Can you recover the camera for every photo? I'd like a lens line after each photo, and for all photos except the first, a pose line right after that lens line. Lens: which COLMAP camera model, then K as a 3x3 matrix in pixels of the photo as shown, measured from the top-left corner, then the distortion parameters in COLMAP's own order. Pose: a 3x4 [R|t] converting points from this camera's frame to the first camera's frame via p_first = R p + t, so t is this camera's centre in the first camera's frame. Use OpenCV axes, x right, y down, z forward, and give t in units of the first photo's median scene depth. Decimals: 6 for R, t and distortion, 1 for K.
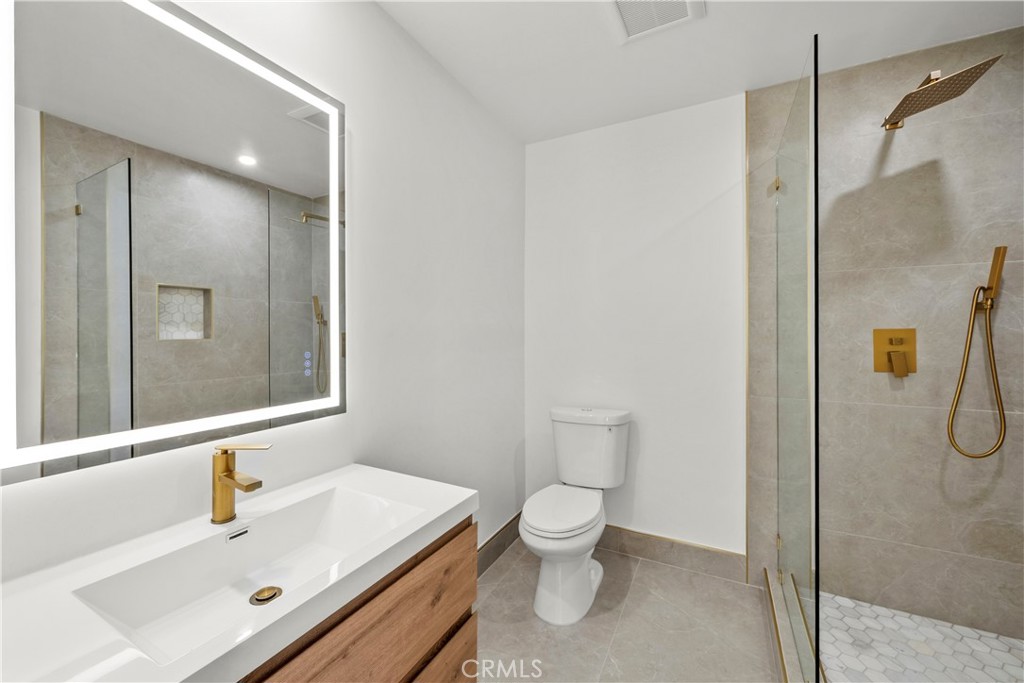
lens RADIAL K [[401.8, 0, 515.1], [0, 401.8, 336.9], [0, 0, 1]] dist [-0.001919, 0.000416]
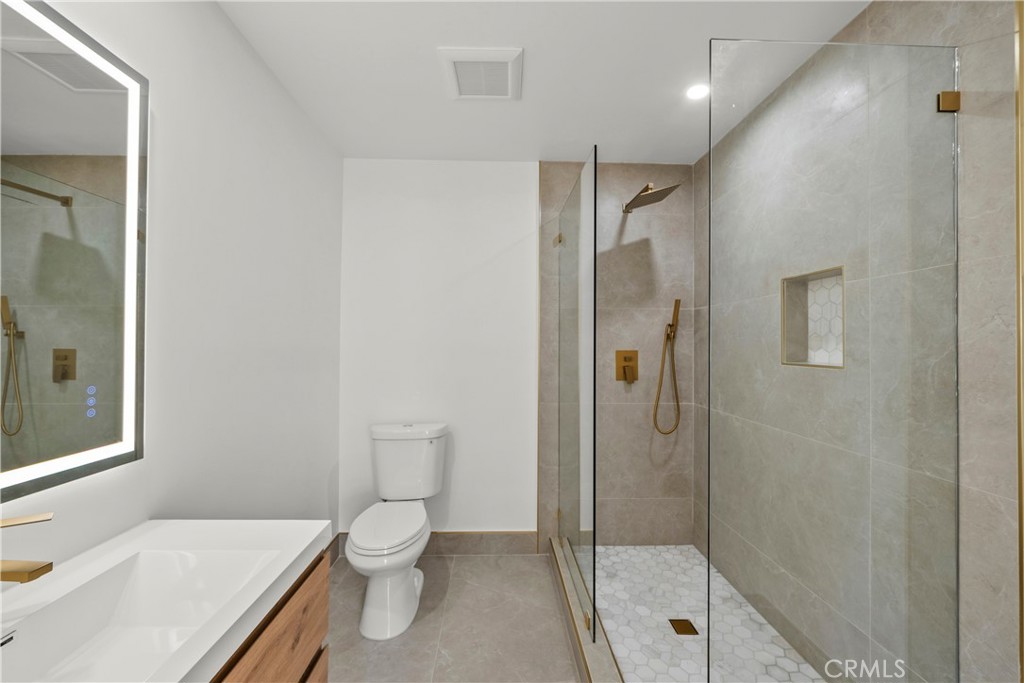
lens RADIAL K [[401.8, 0, 506.1], [0, 401.8, 344.2], [0, 0, 1]] dist [-0.001919, 0.000416]
pose [[0.872155, 0.006860, 0.489181, -0.143403], [-0.003042, 0.999958, -0.008598, -0.028853], [-0.489220, 0.006010, 0.872140, -0.049154]]
